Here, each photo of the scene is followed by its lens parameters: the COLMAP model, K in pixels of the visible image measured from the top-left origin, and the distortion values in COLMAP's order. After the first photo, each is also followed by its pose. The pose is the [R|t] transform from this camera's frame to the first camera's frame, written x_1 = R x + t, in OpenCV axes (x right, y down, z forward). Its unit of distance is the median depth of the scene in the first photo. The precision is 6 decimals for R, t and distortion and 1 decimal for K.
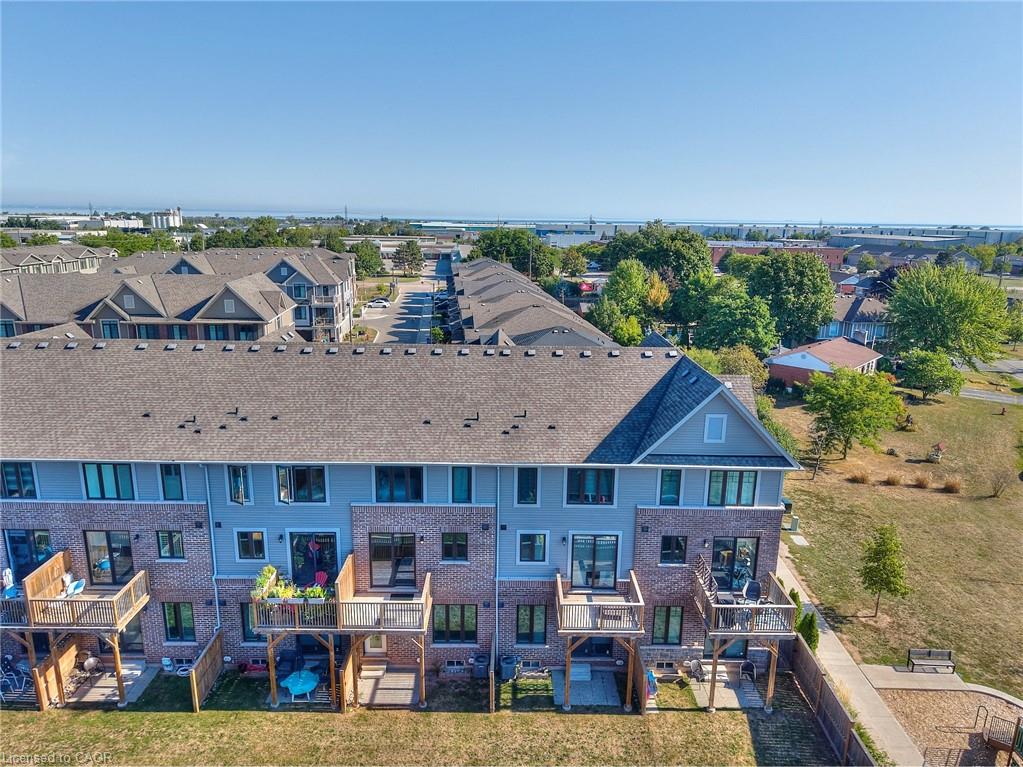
lens RADIAL K [[684.3, 0, 511.5], [0, 684.3, 383.5], [0, 0, 1]] dist [0.008032, -0.004382]
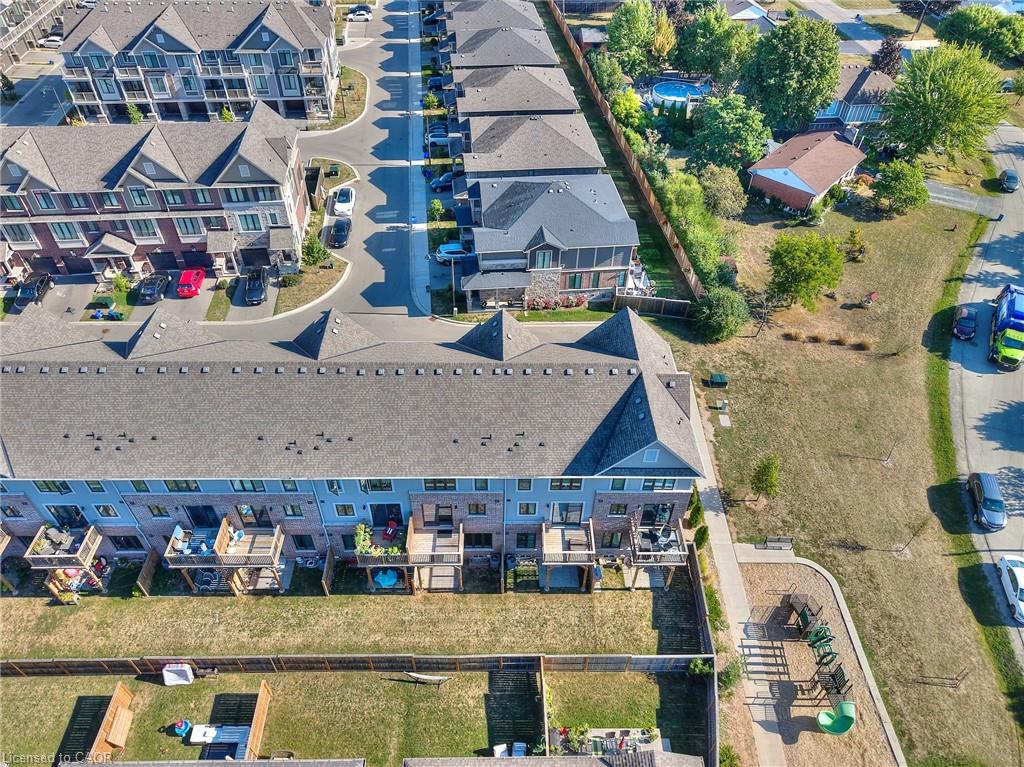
lens RADIAL K [[685.0, 0, 512.0], [0, 685.0, 383.5], [0, 0, 1]] dist [0.008032, -0.004382]
pose [[0.999947, -0.004803, 0.009060, -0.016708], [-0.000343, 0.867328, 0.497737, -0.771146], [-0.010248, -0.497713, 0.867281, -0.198193]]
